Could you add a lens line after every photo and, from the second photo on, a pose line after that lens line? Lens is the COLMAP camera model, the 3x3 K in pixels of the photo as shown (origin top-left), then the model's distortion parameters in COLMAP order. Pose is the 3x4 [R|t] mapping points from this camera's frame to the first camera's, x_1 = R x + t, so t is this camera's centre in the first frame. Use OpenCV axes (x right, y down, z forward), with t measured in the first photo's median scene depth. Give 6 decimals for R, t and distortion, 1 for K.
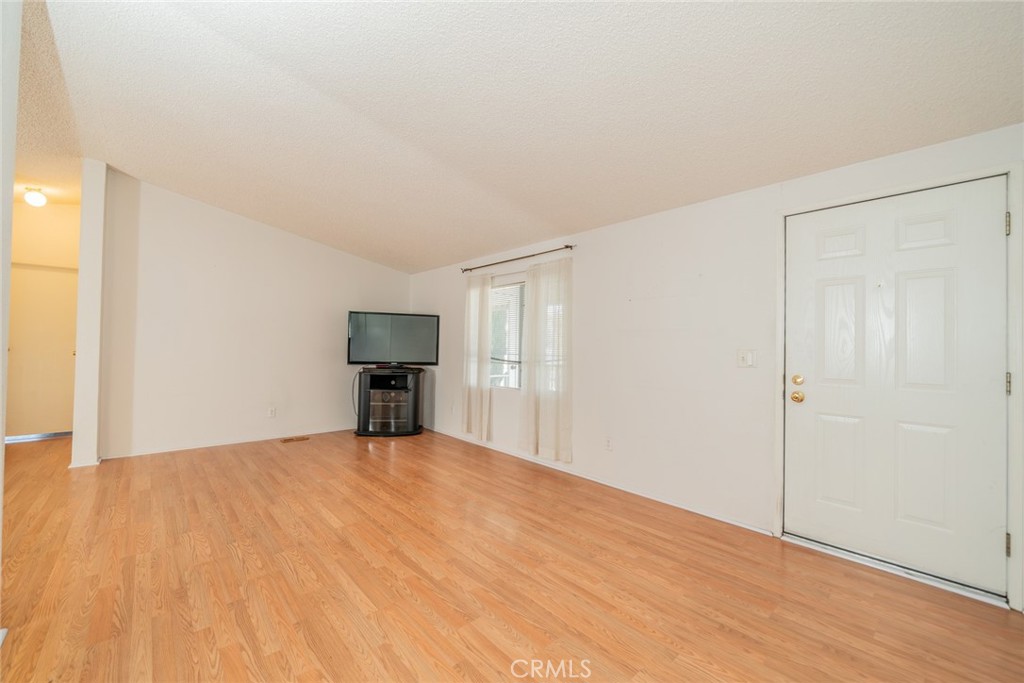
lens RADIAL K [[398.5, 0, 512.0], [0, 398.5, 341.5], [0, 0, 1]] dist [-0.001946, -0.000266]
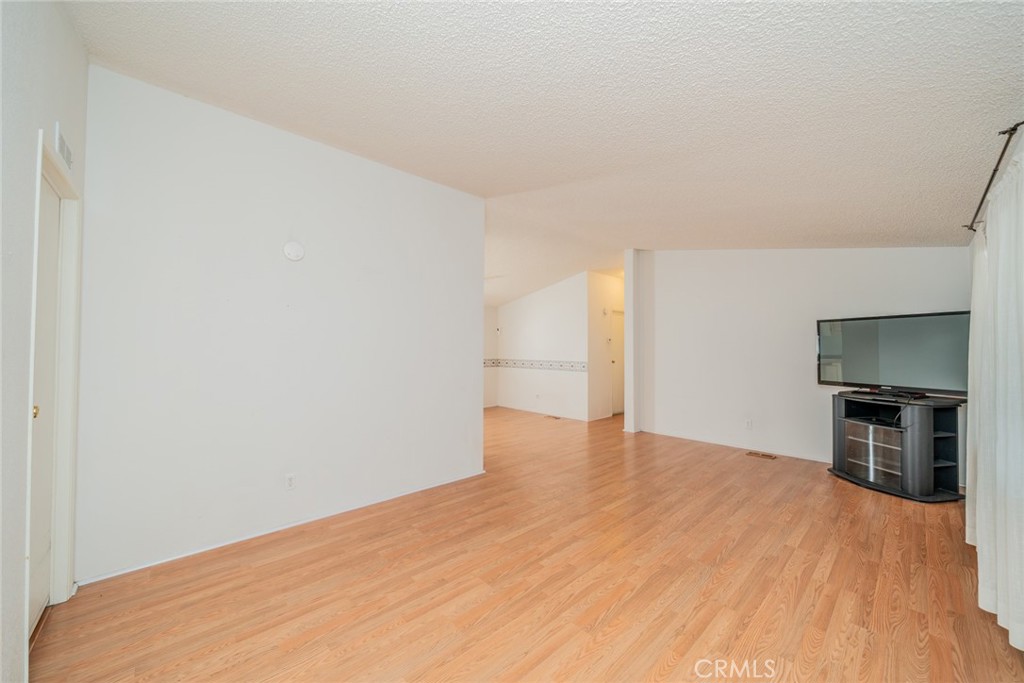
lens RADIAL K [[374.2, 0, 512.0], [0, 374.2, 341.5], [0, 0, 1]] dist [-0.001445, 0.000027]
pose [[0.015274, -0.038621, -0.999137, 0.708185], [0.010641, 0.999203, -0.038461, -0.016315], [0.999827, -0.010044, 0.015672, 0.669921]]
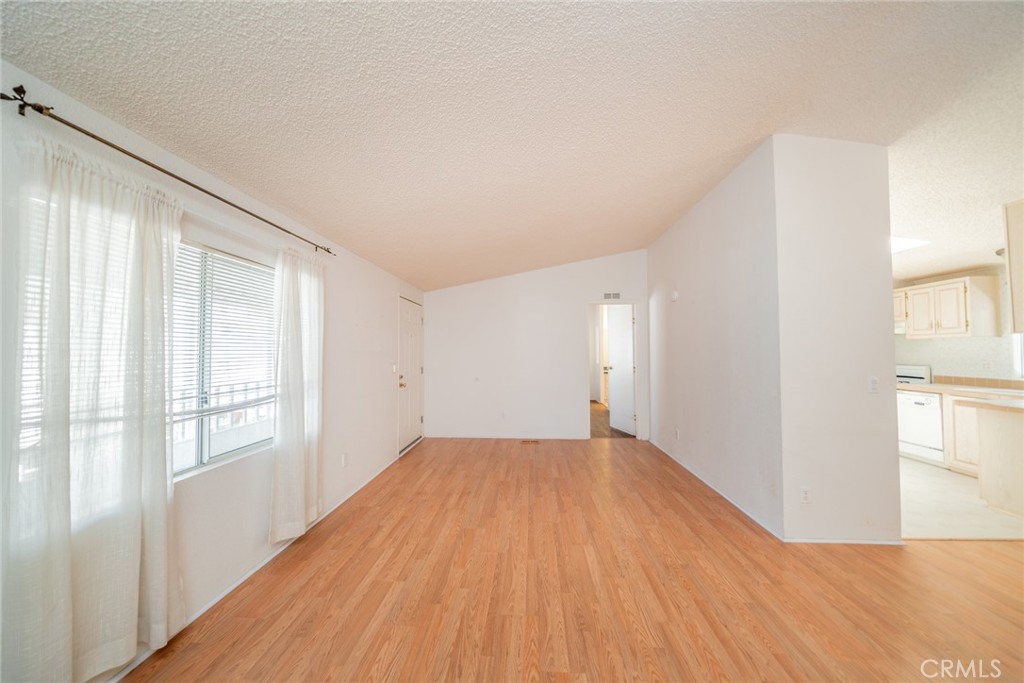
lens RADIAL K [[358.6, 0, 501.2], [0, 358.6, 343.1], [0, 0, 1]] dist [-0.010159, -0.000058]
pose [[-0.681728, 0.005003, 0.731589, -0.920116], [-0.016727, 0.999609, -0.022422, -0.041687], [-0.731415, -0.027523, -0.681377, 1.733891]]
